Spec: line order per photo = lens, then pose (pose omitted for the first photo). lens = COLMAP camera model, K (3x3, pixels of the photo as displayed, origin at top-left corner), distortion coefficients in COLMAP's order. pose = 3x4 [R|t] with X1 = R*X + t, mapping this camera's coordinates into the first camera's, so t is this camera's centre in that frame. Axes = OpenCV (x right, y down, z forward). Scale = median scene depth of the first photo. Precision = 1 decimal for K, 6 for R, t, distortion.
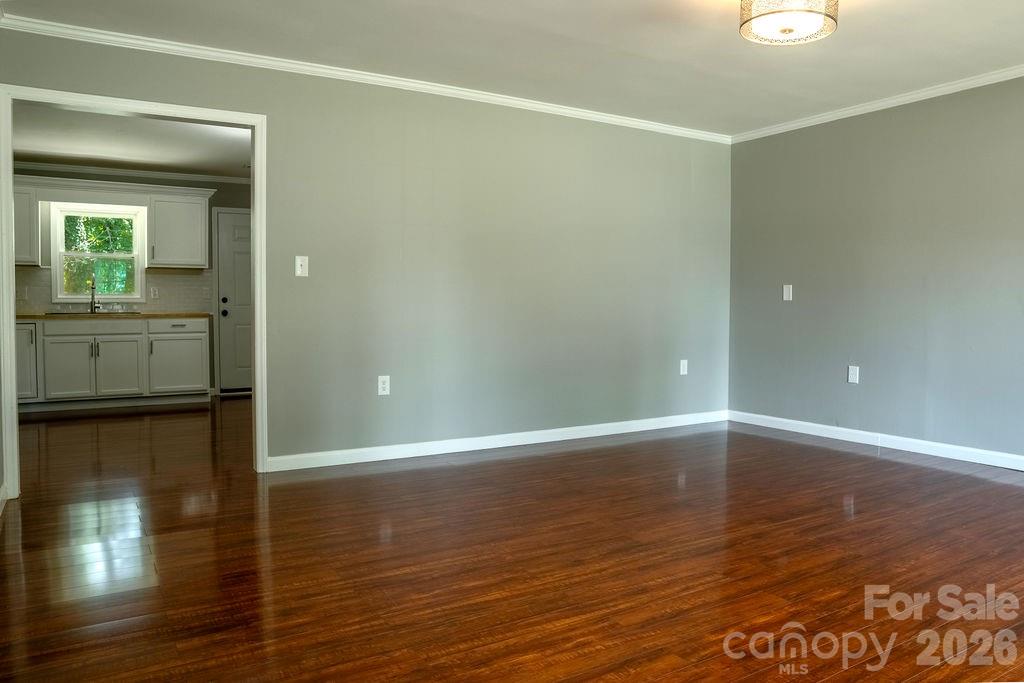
lens RADIAL K [[730.9, 0, 516.5], [0, 730.9, 321.3], [0, 0, 1]] dist [-0.066336, 0.032643]
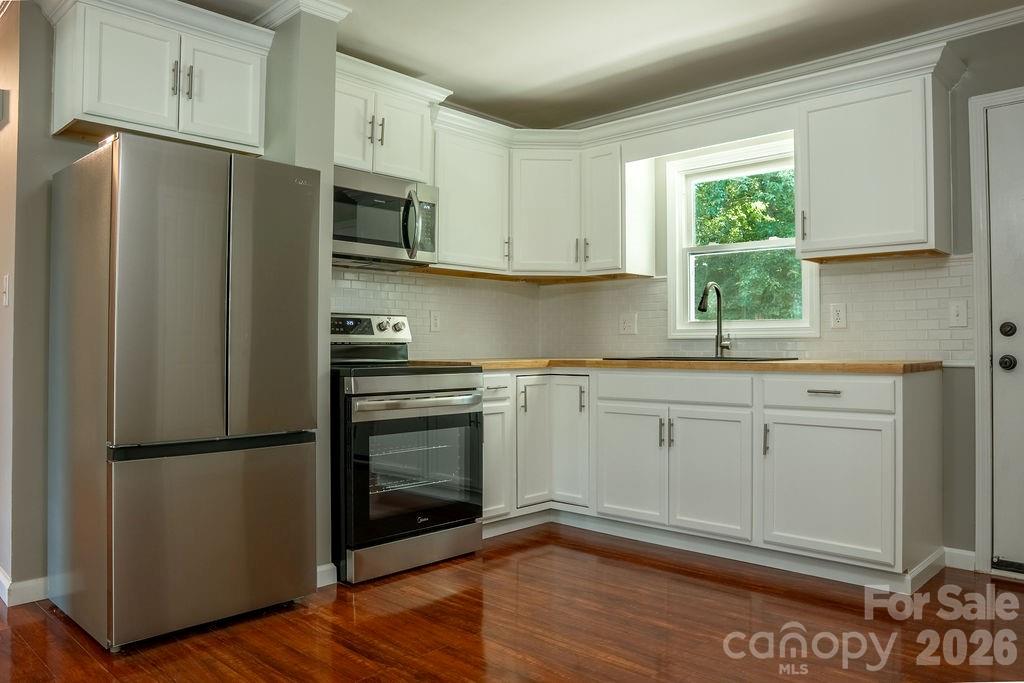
lens RADIAL K [[730.9, 0, 502.8], [0, 730.9, 335.2], [0, 0, 1]] dist [-0.066336, 0.032643]
pose [[0.265515, -0.013154, -0.964017, -0.121320], [-0.018376, 0.999656, -0.018702, -0.015352], [0.963932, 0.022680, 0.265182, 0.711129]]
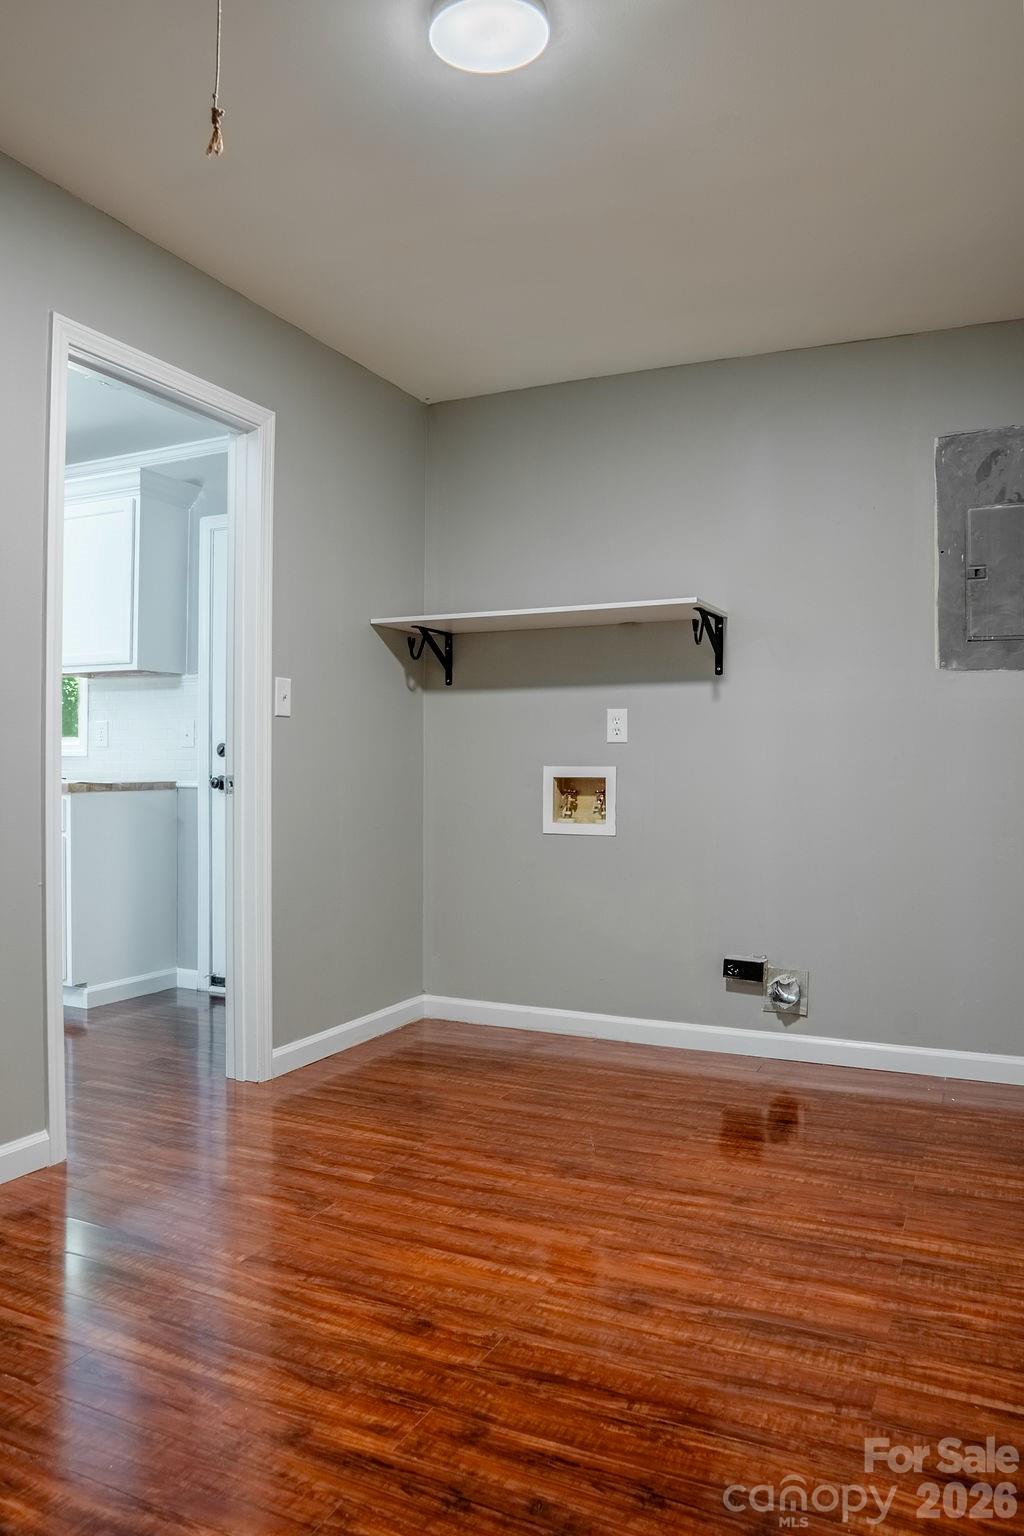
lens RADIAL K [[1096.3, 0, 505.9], [0, 1096.3, 763.2], [0, 0, 1]] dist [-0.066336, 0.032643]
pose [[0.550286, -0.000114, -0.834976, 0.196048], [-0.020739, 0.999690, -0.013805, -0.018797], [0.834718, 0.024913, 0.550113, 0.892013]]
